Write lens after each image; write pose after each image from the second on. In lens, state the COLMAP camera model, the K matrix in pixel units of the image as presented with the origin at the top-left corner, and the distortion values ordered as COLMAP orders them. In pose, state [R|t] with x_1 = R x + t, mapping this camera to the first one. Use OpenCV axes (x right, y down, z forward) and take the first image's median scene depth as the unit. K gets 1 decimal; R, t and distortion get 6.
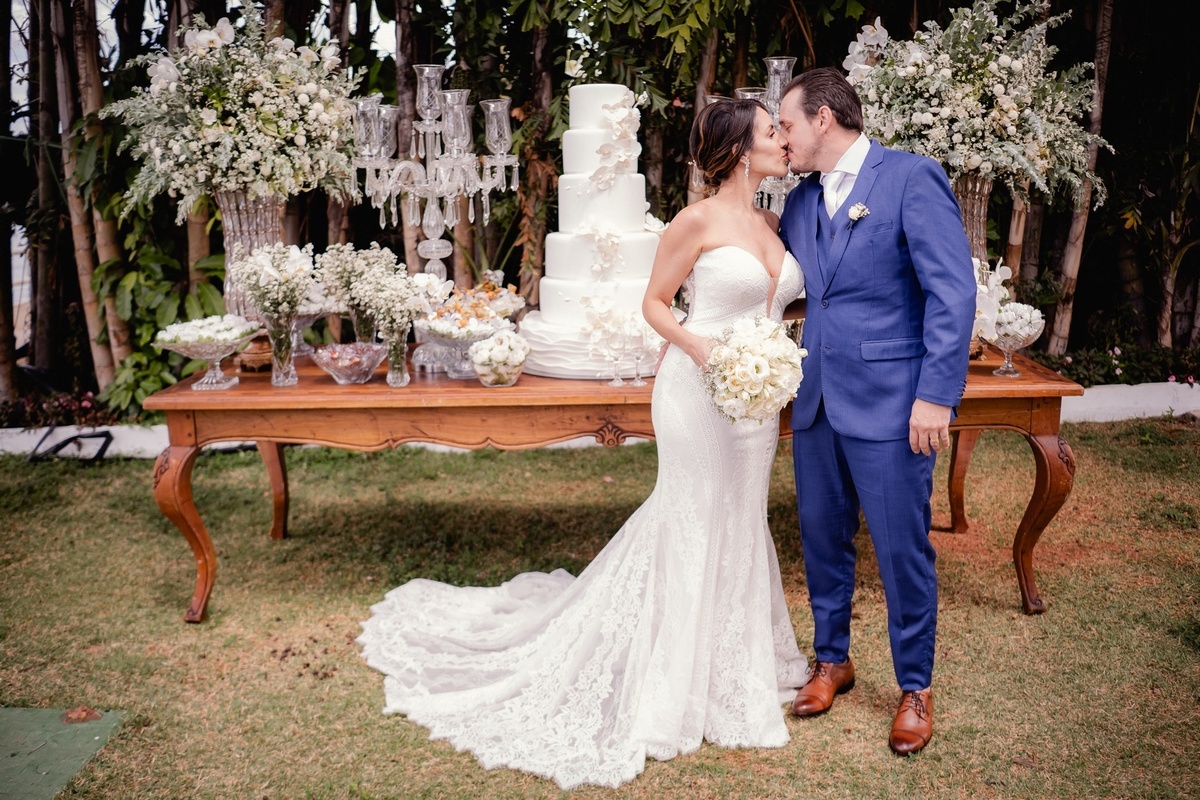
lens RADIAL K [[1055.0, 0, 605.7], [0, 1055.0, 371.3], [0, 0, 1]] dist [-0.142872, 0.017839]
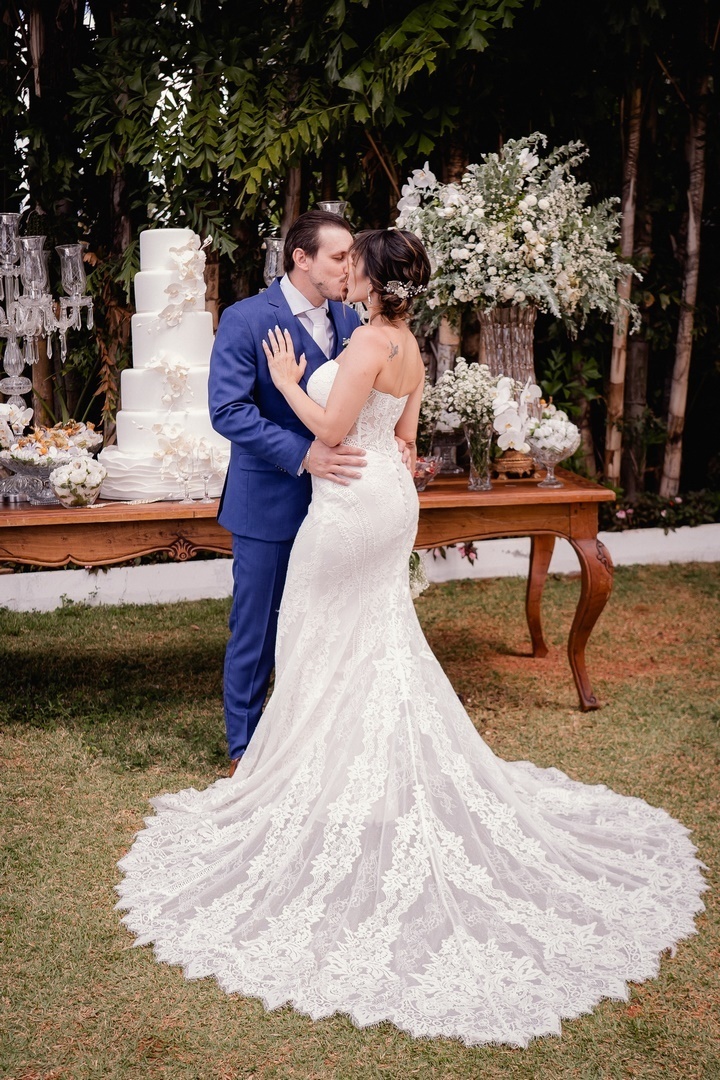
lens RADIAL K [[1380.6, 0, 360.0], [0, 1380.6, 540.0], [0, 0, 1]] dist [-0.144870, 0.021638]
pose [[0.995406, -0.027953, 0.091578, 0.054269], [0.031673, 0.998720, -0.039427, 0.107189], [-0.090359, 0.042147, 0.995017, -0.407178]]
